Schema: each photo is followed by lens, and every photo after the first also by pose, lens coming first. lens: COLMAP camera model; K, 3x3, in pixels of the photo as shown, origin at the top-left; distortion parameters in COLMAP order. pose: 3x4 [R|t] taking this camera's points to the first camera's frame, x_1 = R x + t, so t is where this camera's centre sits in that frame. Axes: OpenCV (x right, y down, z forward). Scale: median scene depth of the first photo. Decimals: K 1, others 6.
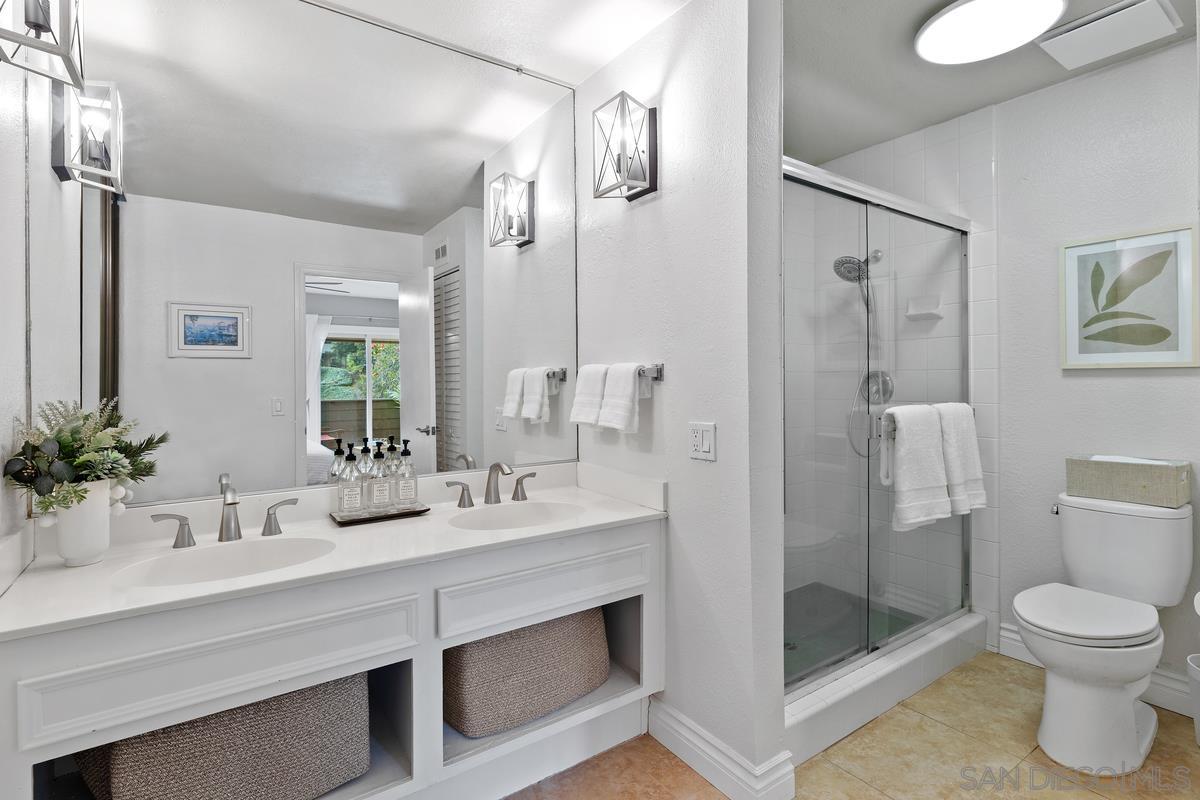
lens RADIAL K [[578.2, 0, 602.4], [0, 578.2, 388.8], [0, 0, 1]] dist [-0.019229, 0.000075]
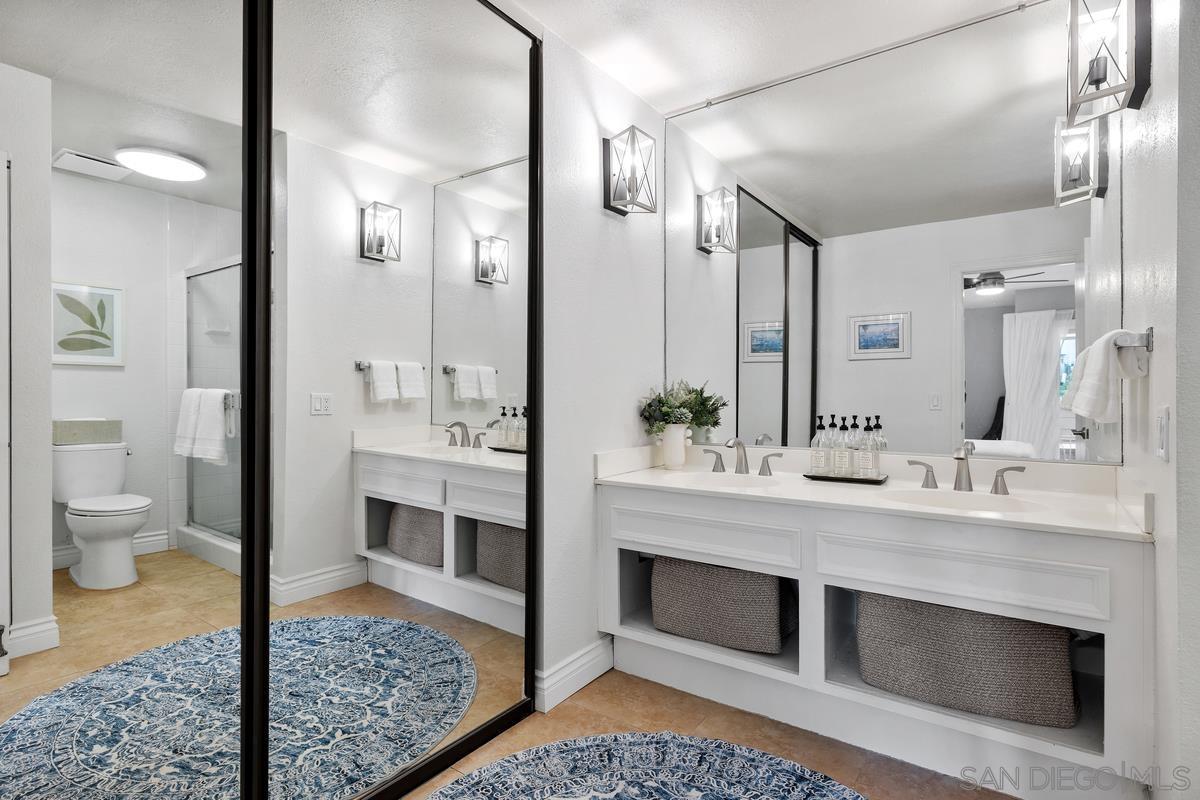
lens RADIAL K [[578.2, 0, 600.0], [0, 578.2, 392.8], [0, 0, 1]] dist [-0.019229, 0.000075]
pose [[0.329416, 0.007149, -0.944158, 0.551542], [-0.012920, 0.999912, 0.003063, 0.042300], [0.944096, 0.011190, 0.329479, 0.114604]]
